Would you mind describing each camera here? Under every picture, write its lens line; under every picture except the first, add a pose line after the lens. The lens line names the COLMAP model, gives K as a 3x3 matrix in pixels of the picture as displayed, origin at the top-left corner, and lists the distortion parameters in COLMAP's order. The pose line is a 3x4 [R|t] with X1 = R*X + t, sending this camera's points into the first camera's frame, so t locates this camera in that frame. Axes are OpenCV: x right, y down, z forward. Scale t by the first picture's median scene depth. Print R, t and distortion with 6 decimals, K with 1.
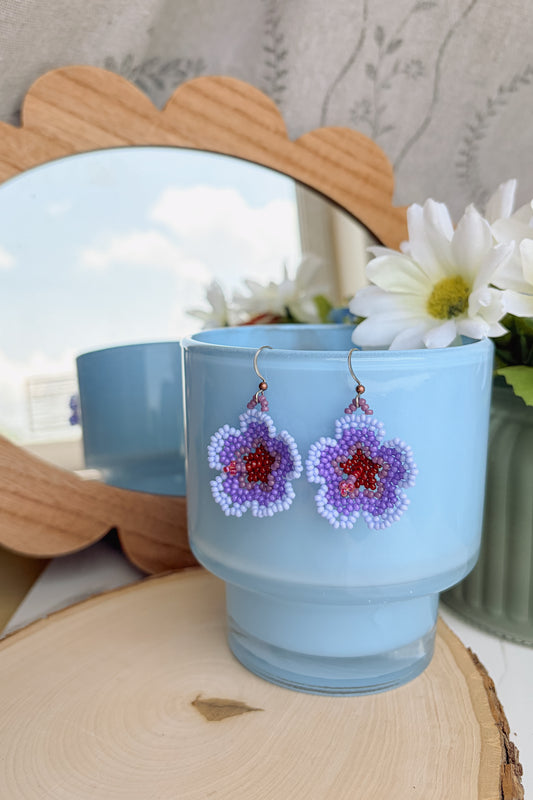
lens RADIAL K [[595.7, 0, 266.5], [0, 595.7, 400.0], [0, 0, 1]] dist [-0.000717, 0.000786]
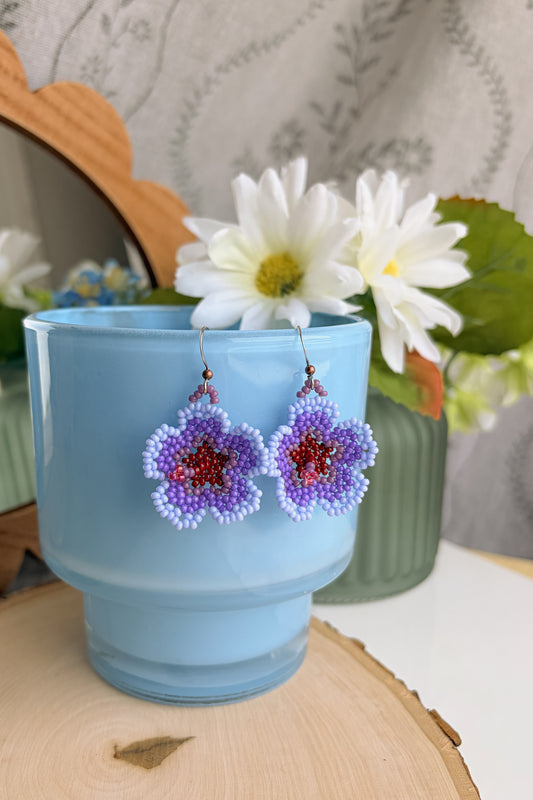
lens RADIAL K [[612.3, 0, 267.0], [0, 612.3, 422.2], [0, 0, 1]] dist [0.005330, 0.004192]
pose [[0.890683, -0.107019, 0.441849, -0.316280], [0.082176, 0.993788, 0.075051, -0.013667], [-0.447136, -0.030538, 0.893944, 0.164281]]
